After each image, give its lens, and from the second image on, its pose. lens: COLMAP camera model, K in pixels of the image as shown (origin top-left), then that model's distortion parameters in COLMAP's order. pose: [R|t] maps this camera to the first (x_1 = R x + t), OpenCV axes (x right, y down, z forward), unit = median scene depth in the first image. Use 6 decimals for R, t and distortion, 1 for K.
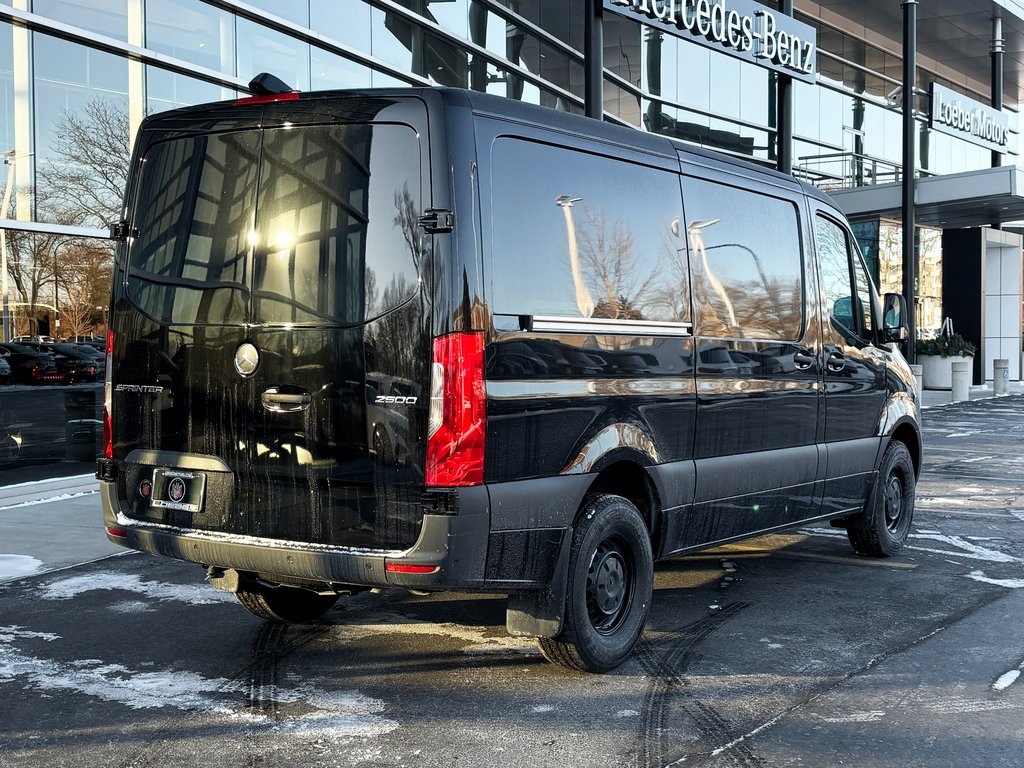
lens RADIAL K [[1445.2, 0, 560.0], [0, 1445.2, 383.5], [0, 0, 1]] dist [0.097452, -0.133883]
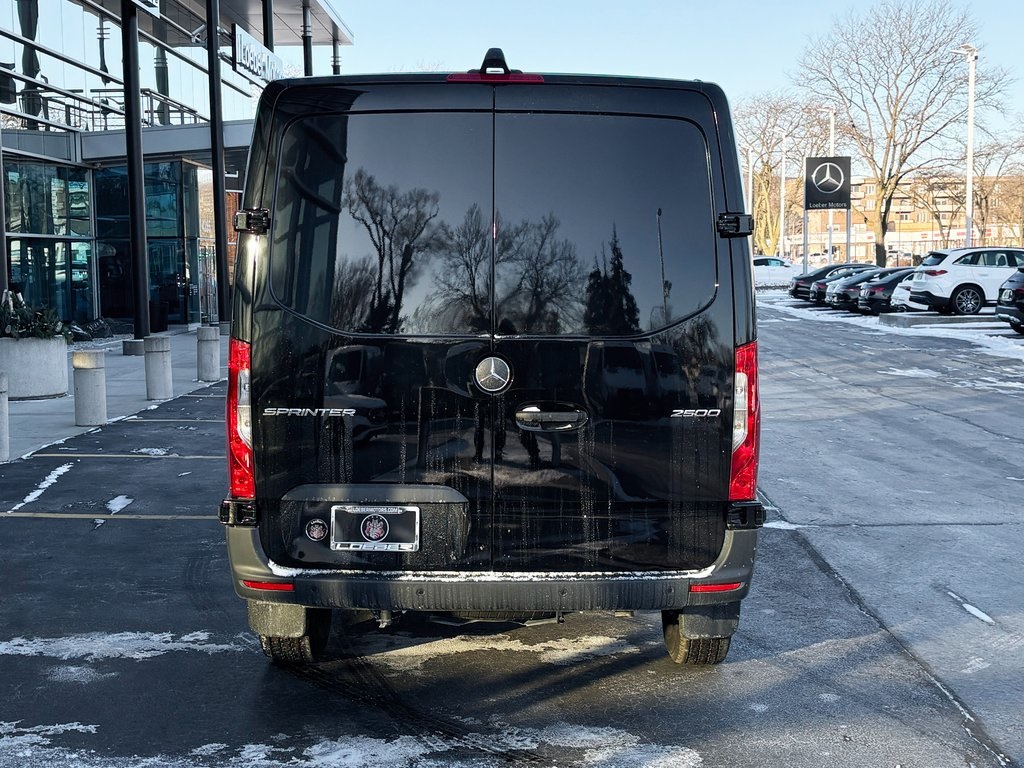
lens RADIAL K [[1445.2, 0, 560.0], [0, 1445.2, 383.5], [0, 0, 1]] dist [0.097452, -0.133883]
pose [[0.833357, -0.049845, 0.550482, -0.645278], [0.024162, 0.998259, 0.053812, -0.055853], [-0.552206, -0.031544, 0.833111, 0.233788]]
